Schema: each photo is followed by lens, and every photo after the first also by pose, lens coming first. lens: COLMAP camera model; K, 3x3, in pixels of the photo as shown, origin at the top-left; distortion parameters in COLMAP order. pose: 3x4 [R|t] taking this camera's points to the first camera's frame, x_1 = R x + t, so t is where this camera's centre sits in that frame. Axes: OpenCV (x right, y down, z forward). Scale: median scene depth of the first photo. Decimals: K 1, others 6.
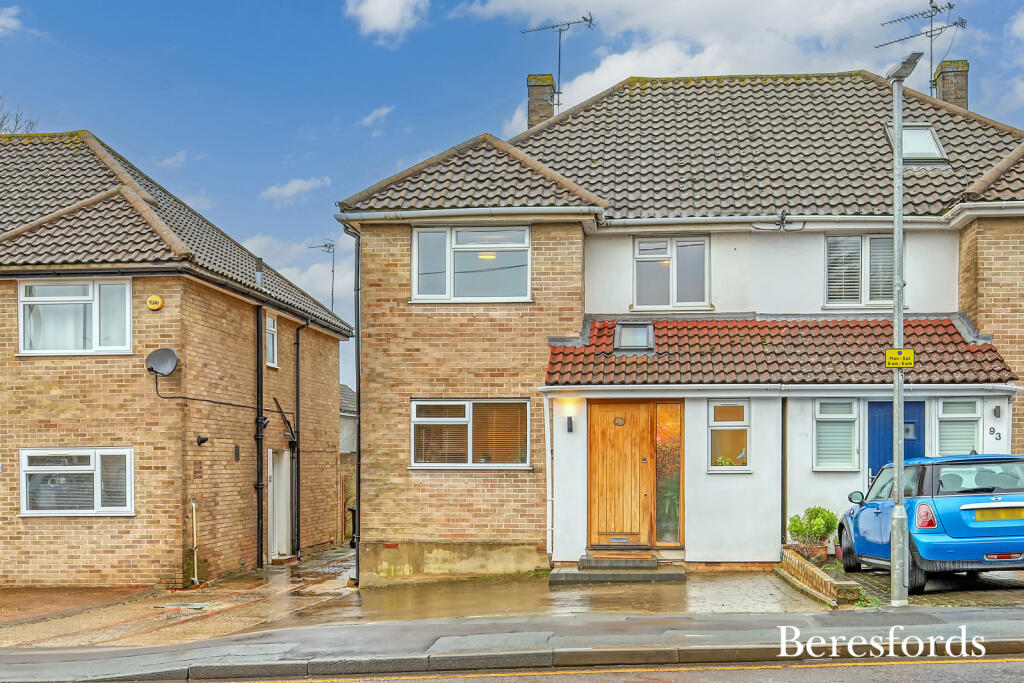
lens RADIAL K [[701.0, 0, 512.9], [0, 701.0, 348.6], [0, 0, 1]] dist [0.006755, 0.003514]
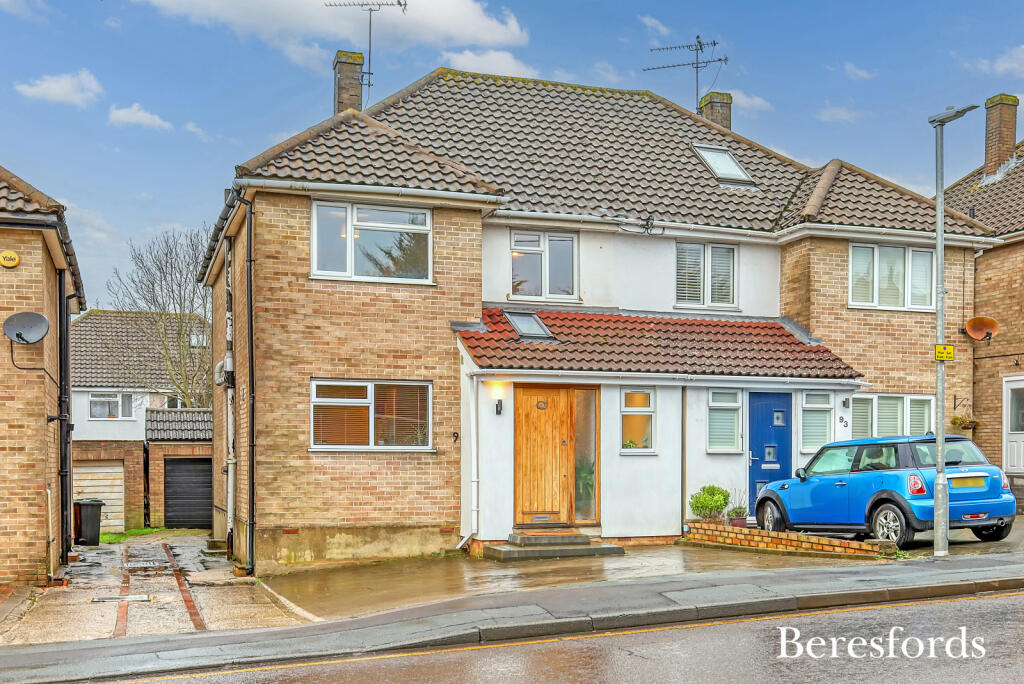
lens RADIAL K [[699.9, 0, 510.3], [0, 699.9, 336.0], [0, 0, 1]] dist [0.007641, 0.001537]
pose [[0.967569, 0.044116, 0.248723, -0.130246], [-0.044271, 0.999007, -0.004974, 0.006891], [-0.248696, -0.006198, 0.968562, 0.003816]]
